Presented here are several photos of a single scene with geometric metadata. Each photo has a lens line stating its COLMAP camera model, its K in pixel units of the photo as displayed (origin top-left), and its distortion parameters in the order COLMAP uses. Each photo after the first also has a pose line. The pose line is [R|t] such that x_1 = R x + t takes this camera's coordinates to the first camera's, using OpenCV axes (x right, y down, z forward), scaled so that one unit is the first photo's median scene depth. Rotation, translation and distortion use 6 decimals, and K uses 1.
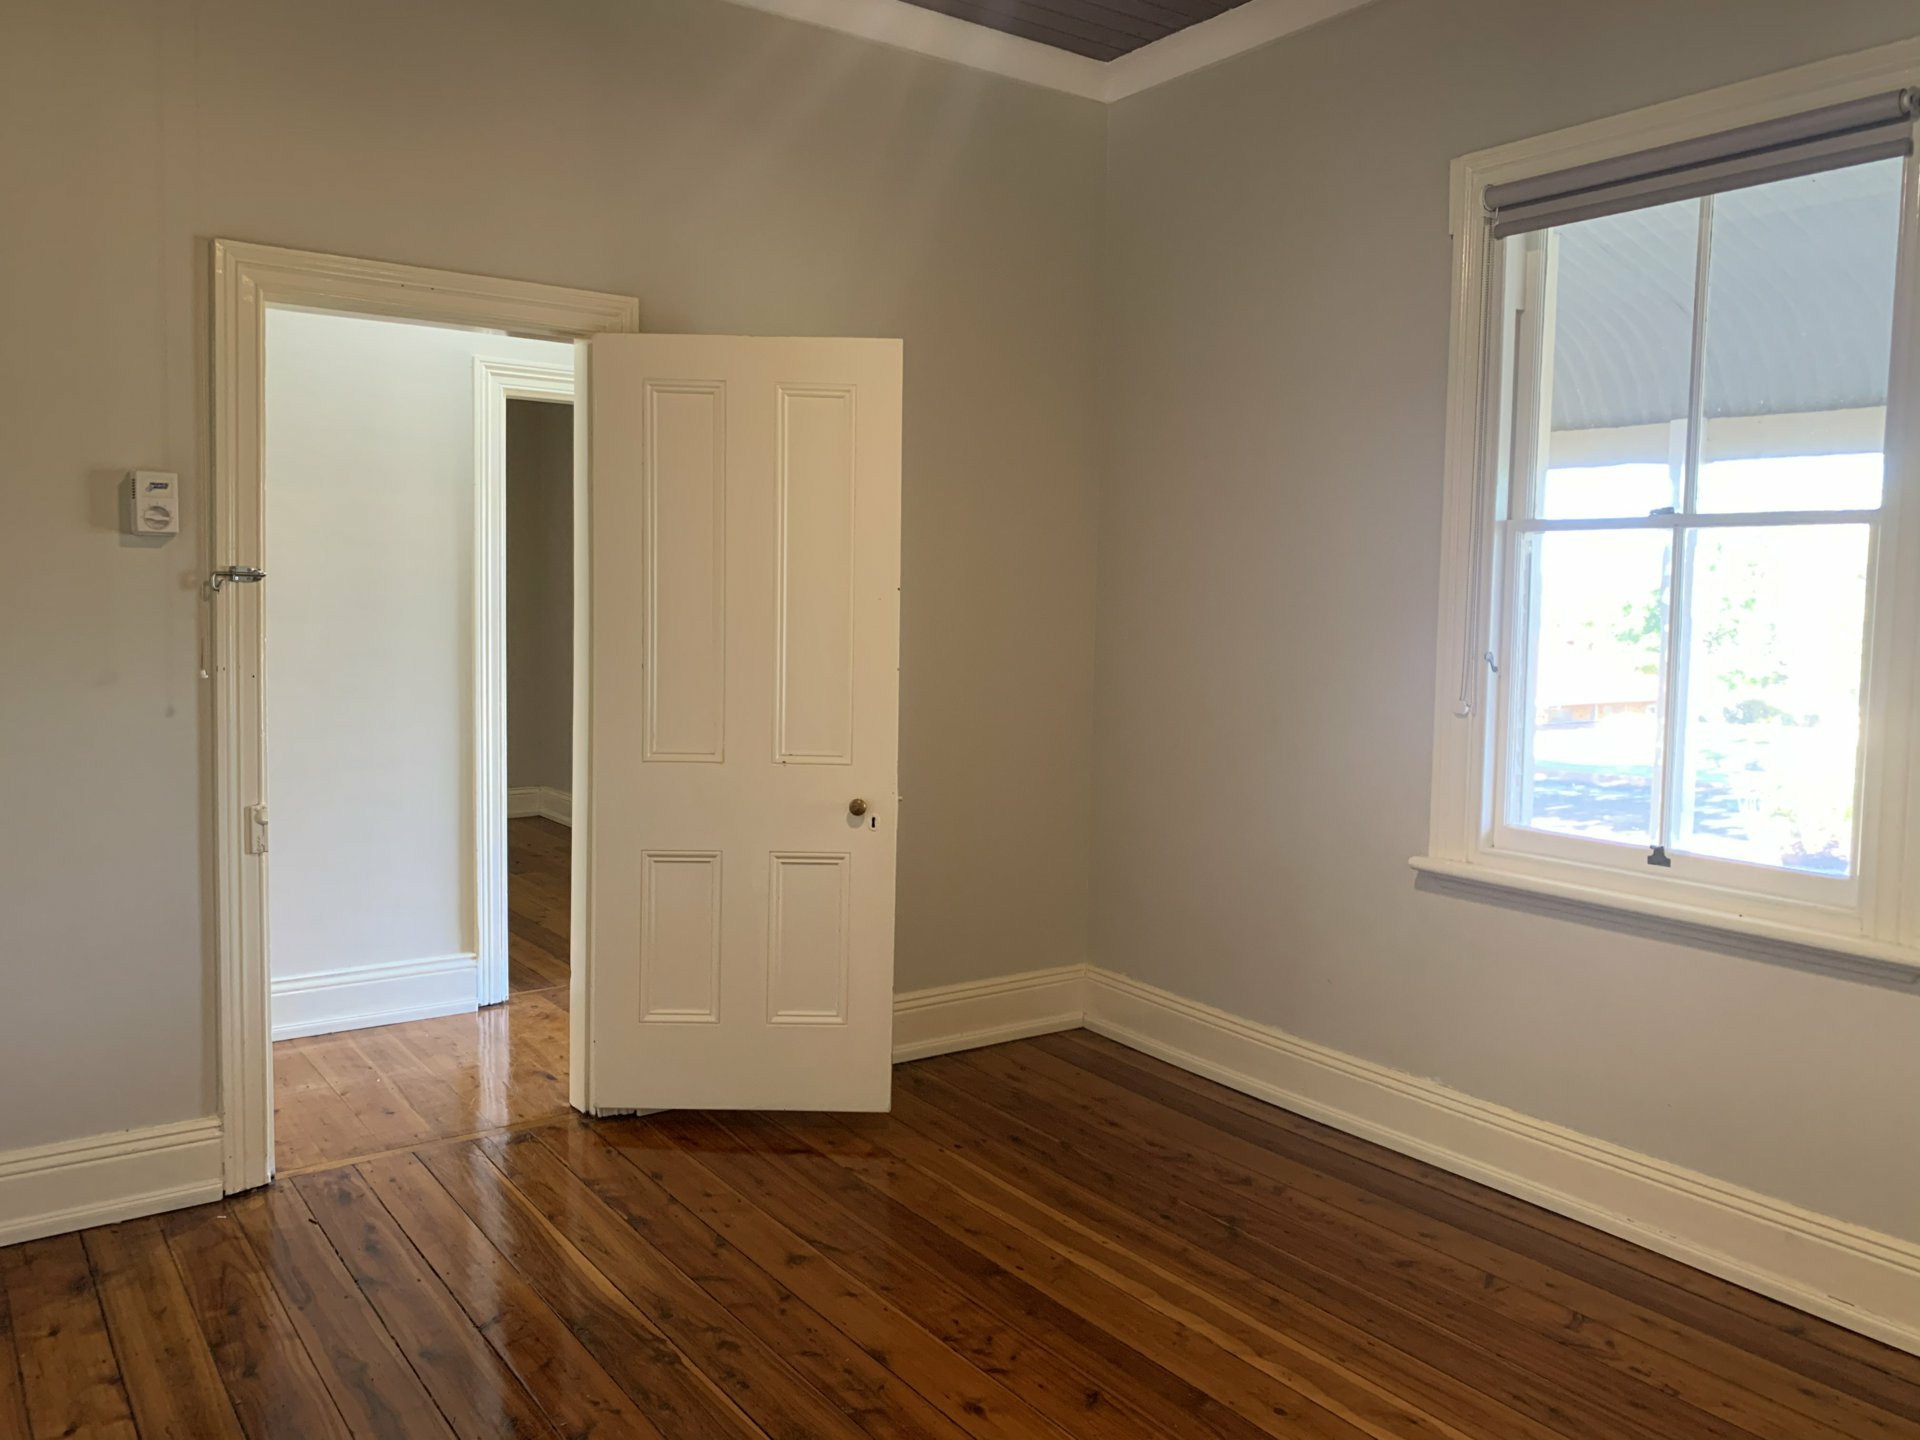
lens RADIAL K [[1464.4, 0, 960.5], [0, 1464.4, 713.7], [0, 0, 1]] dist [0.016521, 0.010191]
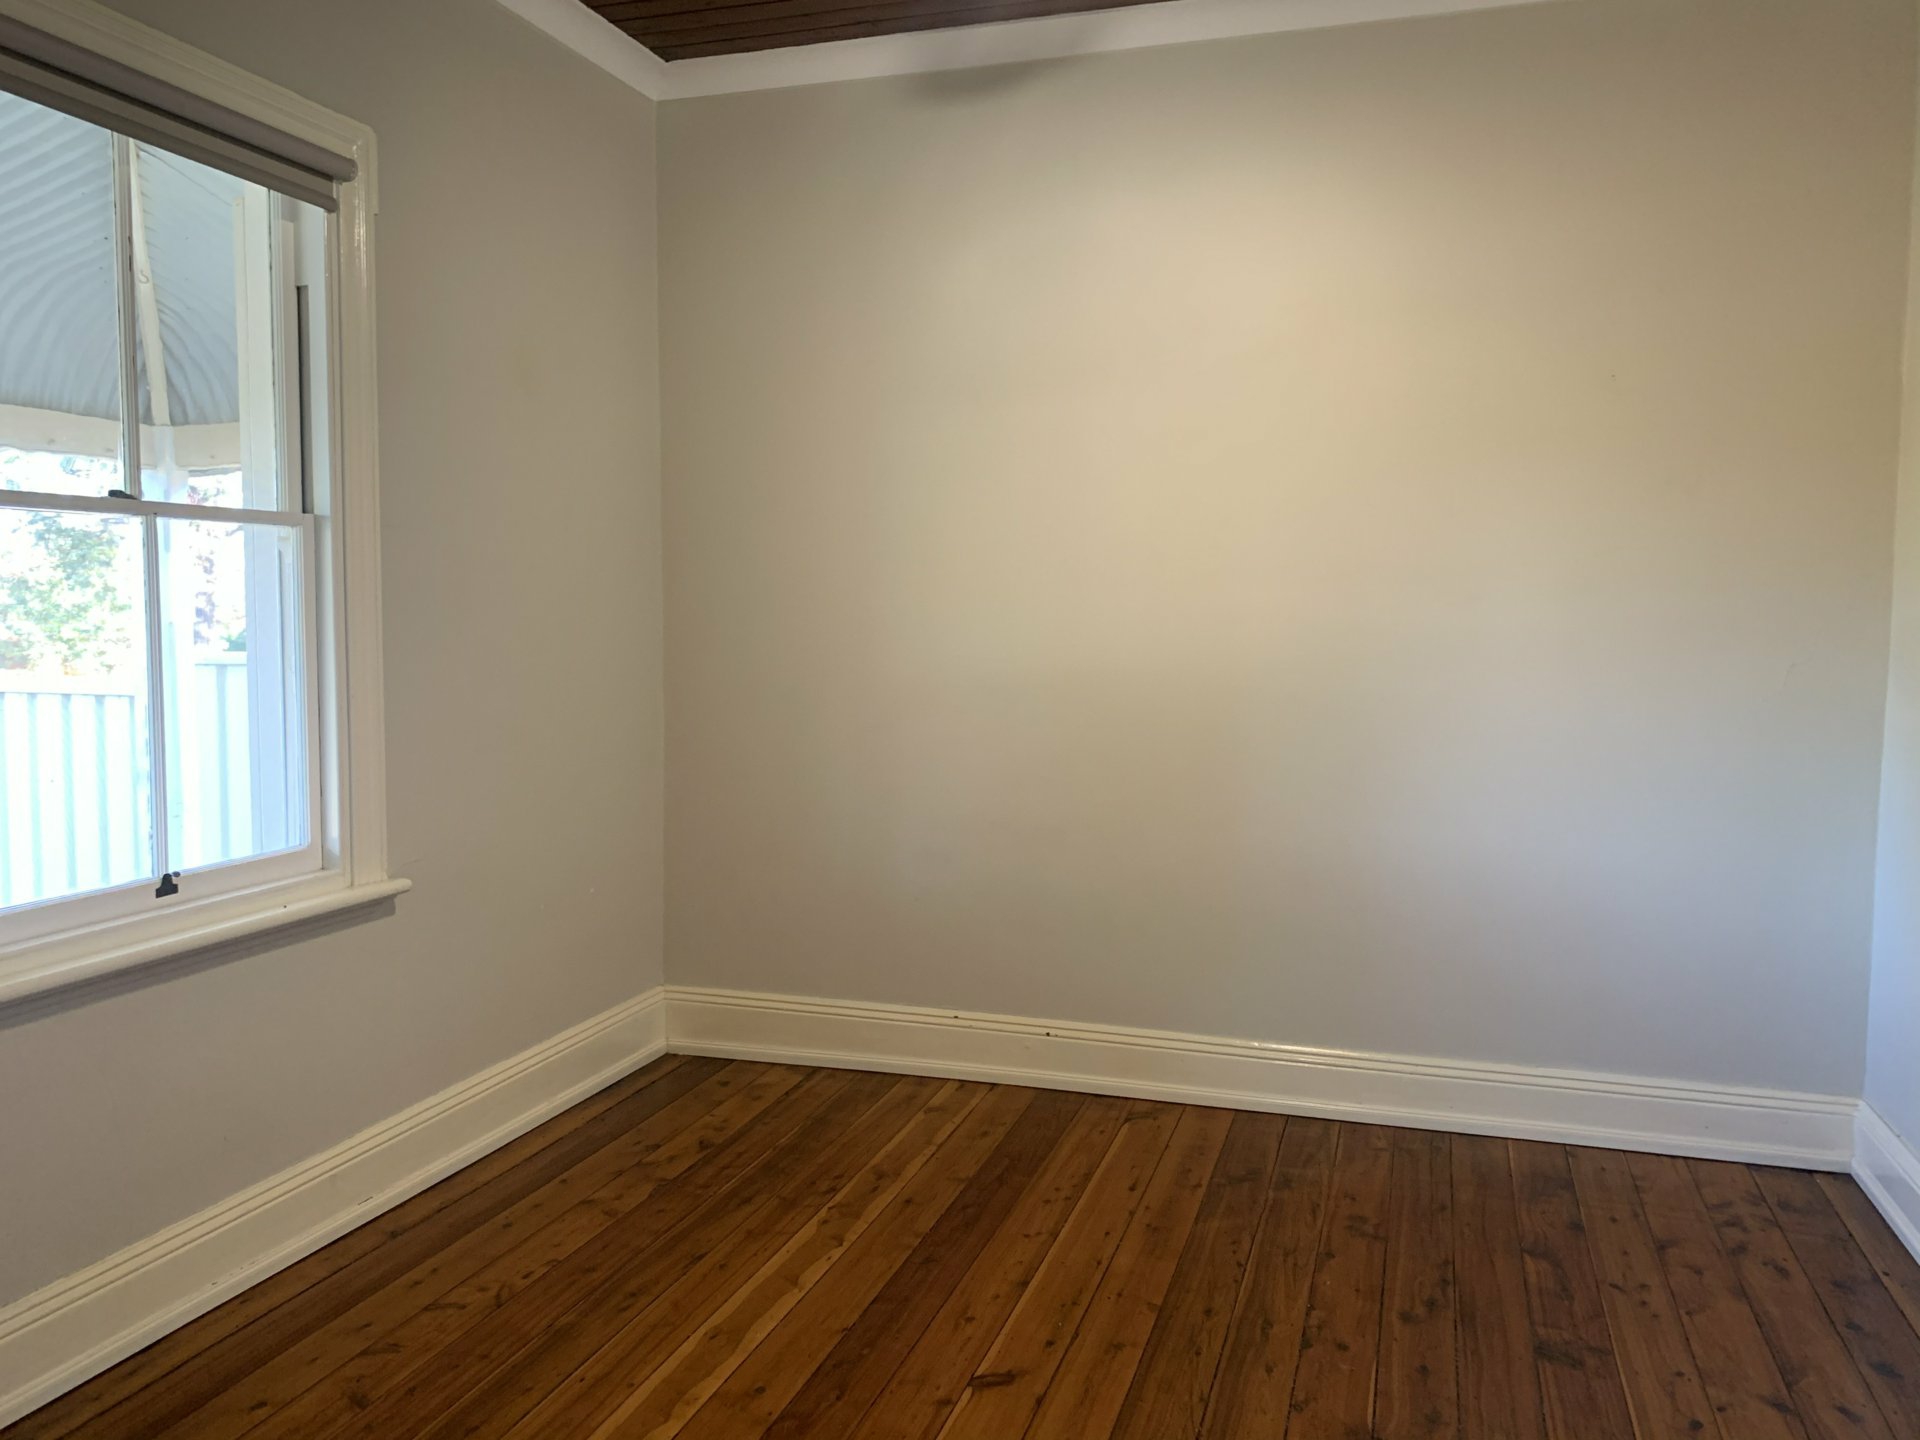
lens RADIAL K [[1464.4, 0, 964.1], [0, 1464.4, 722.5], [0, 0, 1]] dist [0.016521, 0.010191]
pose [[-0.591795, -0.089205, 0.801138, -0.538034], [0.042230, 0.989062, 0.141325, -0.110646], [-0.804982, 0.117467, -0.581555, 1.166501]]
